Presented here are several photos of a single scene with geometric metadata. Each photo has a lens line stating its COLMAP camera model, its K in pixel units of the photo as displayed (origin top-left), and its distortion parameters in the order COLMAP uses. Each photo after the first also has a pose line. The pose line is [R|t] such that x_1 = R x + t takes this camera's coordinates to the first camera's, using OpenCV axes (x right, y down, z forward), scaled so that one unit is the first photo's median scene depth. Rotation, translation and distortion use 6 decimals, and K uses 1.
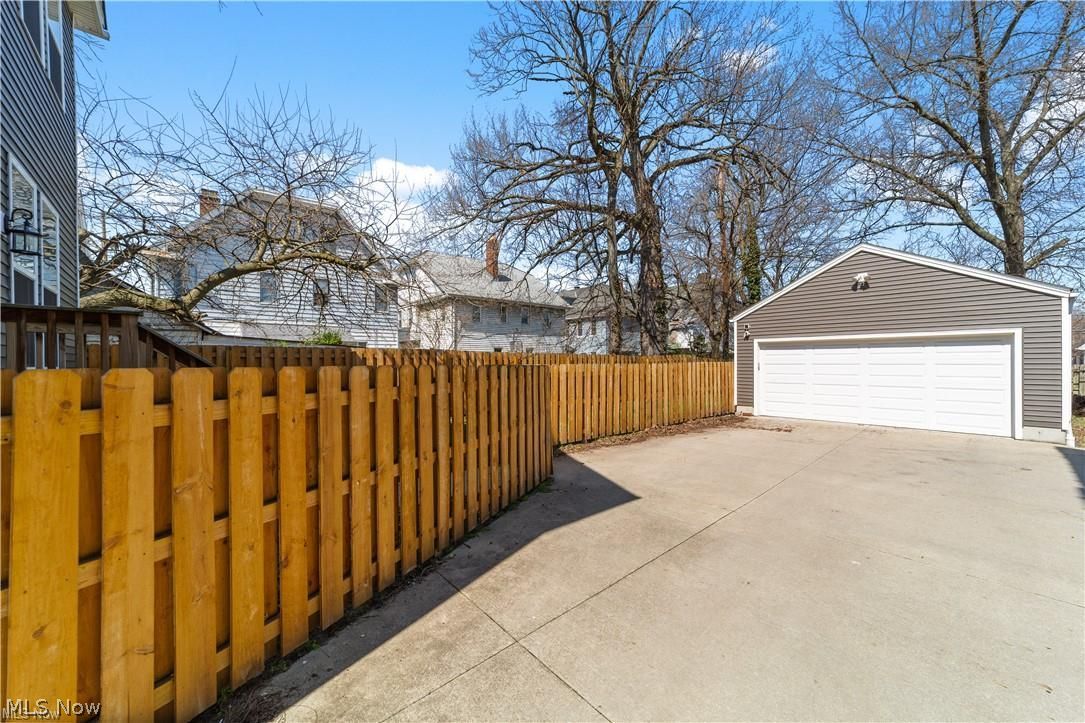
lens RADIAL K [[413.2, 0, 541.8], [0, 413.2, 365.0], [0, 0, 1]] dist [-0.001768, 0.001324]
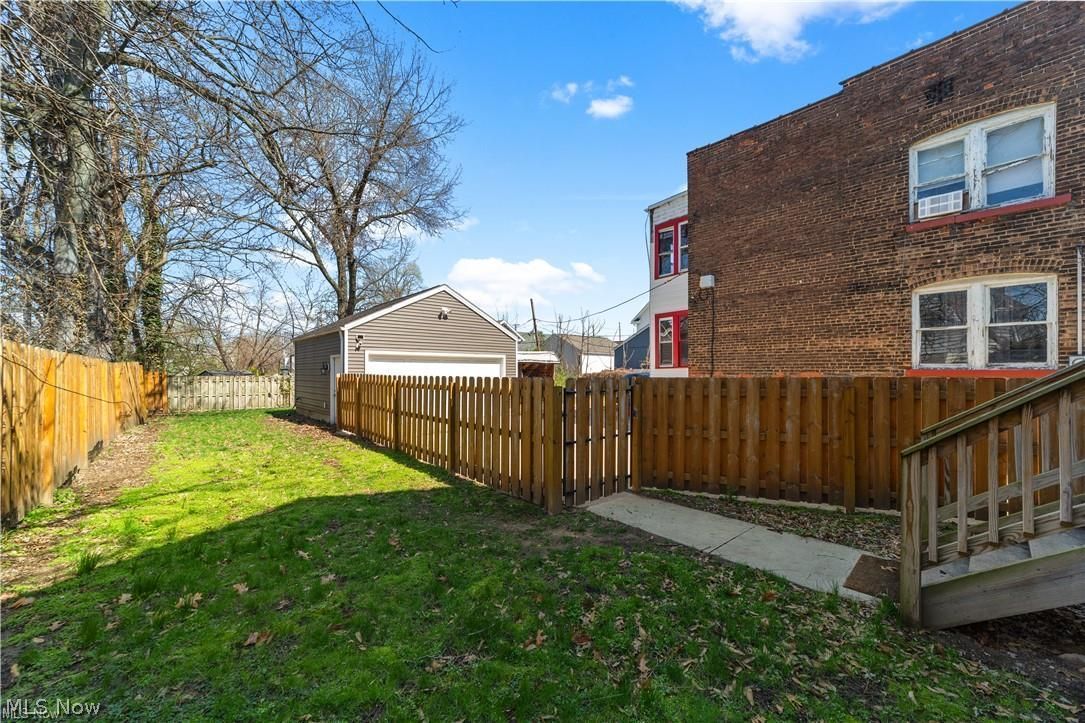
lens RADIAL K [[413.2, 0, 539.7], [0, 413.2, 367.2], [0, 0, 1]] dist [-0.001768, 0.001324]
pose [[-0.012220, 0.010905, 0.999866, -0.554052], [0.004749, 0.999930, -0.010848, -0.012384], [-0.999914, 0.004616, -0.012271, 0.704579]]
